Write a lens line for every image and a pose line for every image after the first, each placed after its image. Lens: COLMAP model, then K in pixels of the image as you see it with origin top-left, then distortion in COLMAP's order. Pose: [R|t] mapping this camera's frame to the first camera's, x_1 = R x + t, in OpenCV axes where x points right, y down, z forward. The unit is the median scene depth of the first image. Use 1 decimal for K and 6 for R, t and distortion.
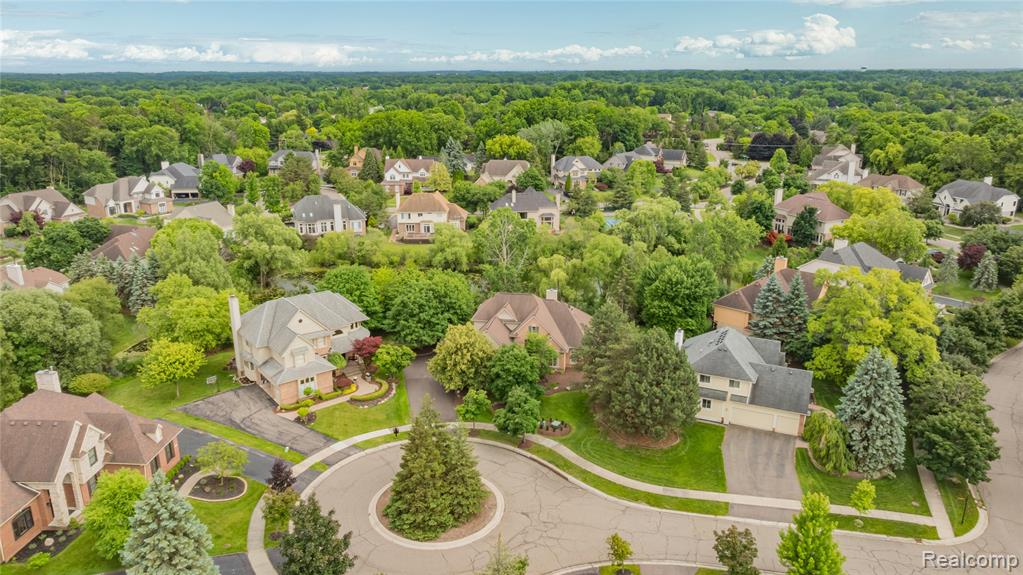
lens RADIAL K [[720.4, 0, 511.8], [0, 720.4, 285.8], [0, 0, 1]] dist [-0.049320, 0.056439]
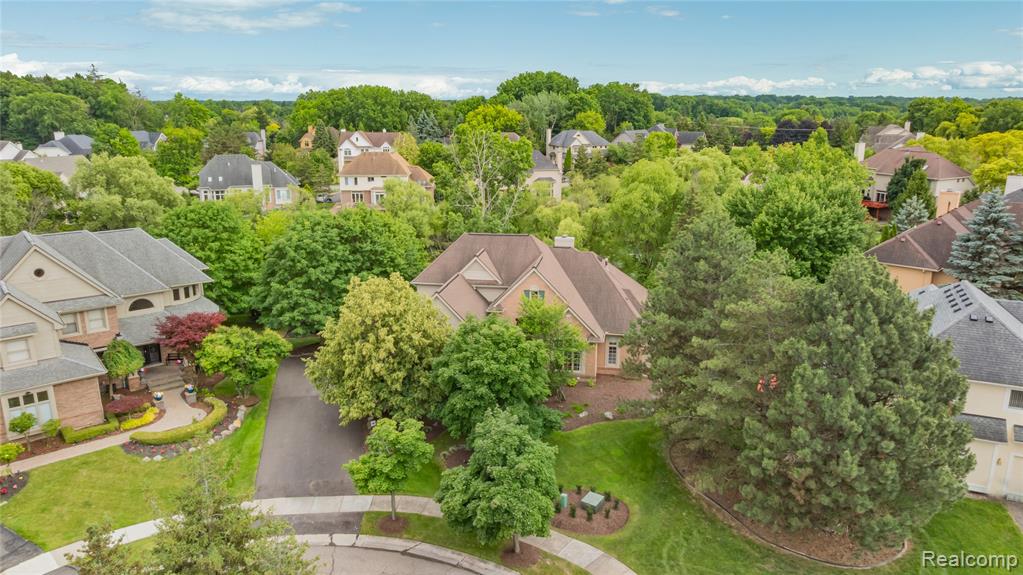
lens RADIAL K [[720.4, 0, 514.0], [0, 720.4, 287.3], [0, 0, 1]] dist [-0.049320, 0.056439]
pose [[0.999828, -0.001868, 0.018456, 0.007393], [0.002608, 0.999189, -0.040183, 0.072353], [-0.018366, 0.040225, 0.999022, 0.491186]]
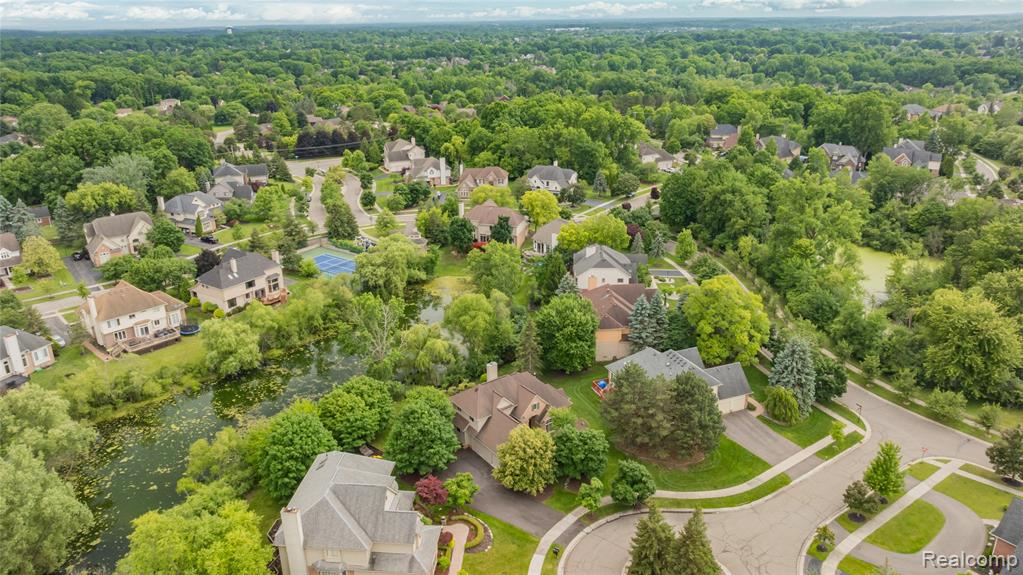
lens RADIAL K [[720.4, 0, 517.6], [0, 720.4, 291.4], [0, 0, 1]] dist [-0.049320, 0.056439]
pose [[0.679037, -0.265445, 0.684433, -0.666295], [0.222563, 0.962896, 0.152633, -0.270679], [-0.699553, 0.048686, 0.712920, 0.235795]]
